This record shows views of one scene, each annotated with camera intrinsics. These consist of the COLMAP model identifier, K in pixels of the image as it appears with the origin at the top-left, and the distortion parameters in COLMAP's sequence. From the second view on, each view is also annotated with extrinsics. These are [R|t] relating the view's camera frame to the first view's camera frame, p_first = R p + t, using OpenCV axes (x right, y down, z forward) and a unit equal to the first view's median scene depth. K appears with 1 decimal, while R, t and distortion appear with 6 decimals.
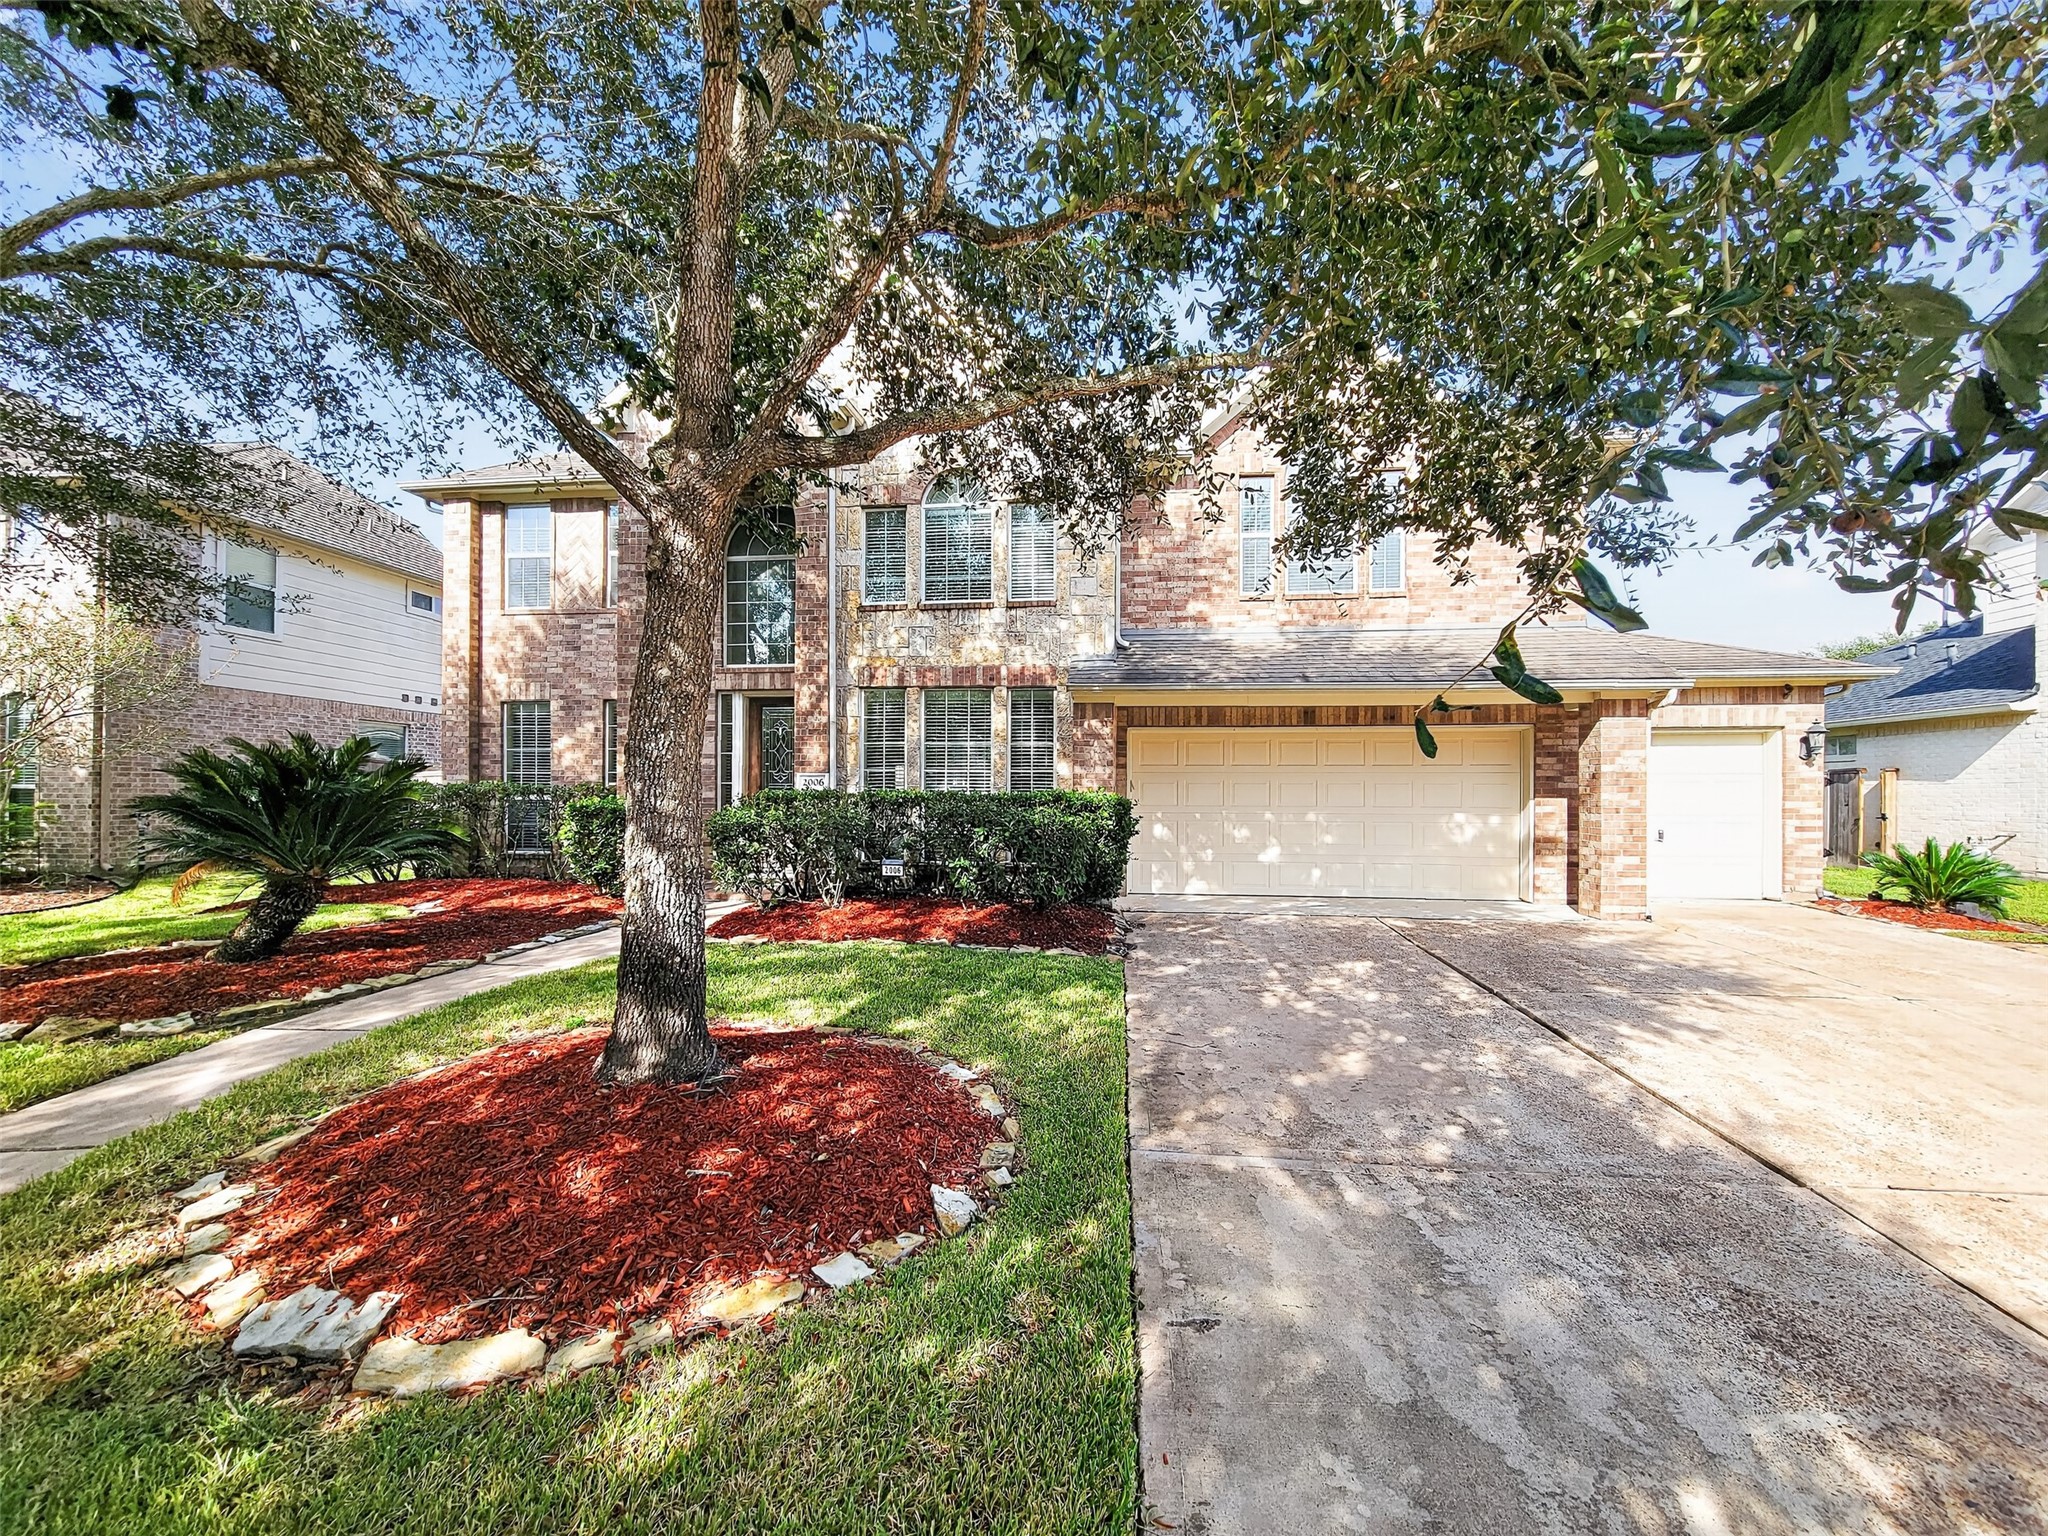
lens RADIAL K [[854.9, 0, 1119.6], [0, 854.9, 775.8], [0, 0, 1]] dist [-0.000869, -0.000222]
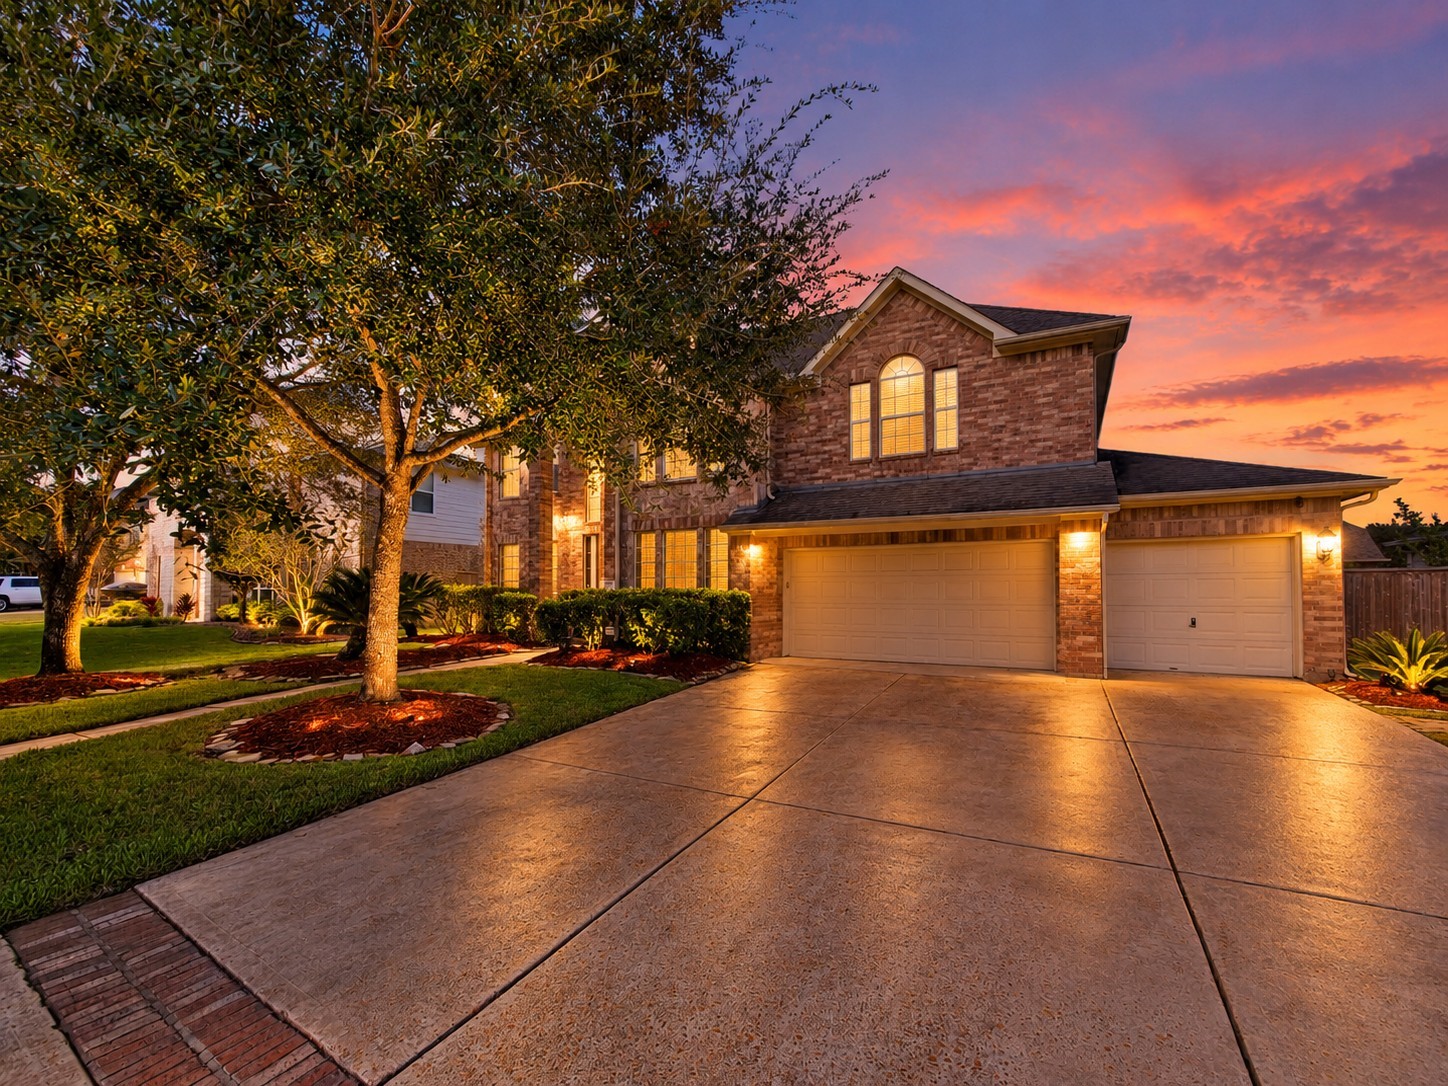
lens RADIAL K [[602.0, 0, 723.8], [0, 602.0, 554.4], [0, 0, 1]] dist [0.000305, -0.000396]
pose [[0.918978, -0.023845, -0.393586, 0.488769], [0.009682, 0.999233, -0.037932, -0.004189], [0.394189, 0.031048, 0.918505, -0.116450]]
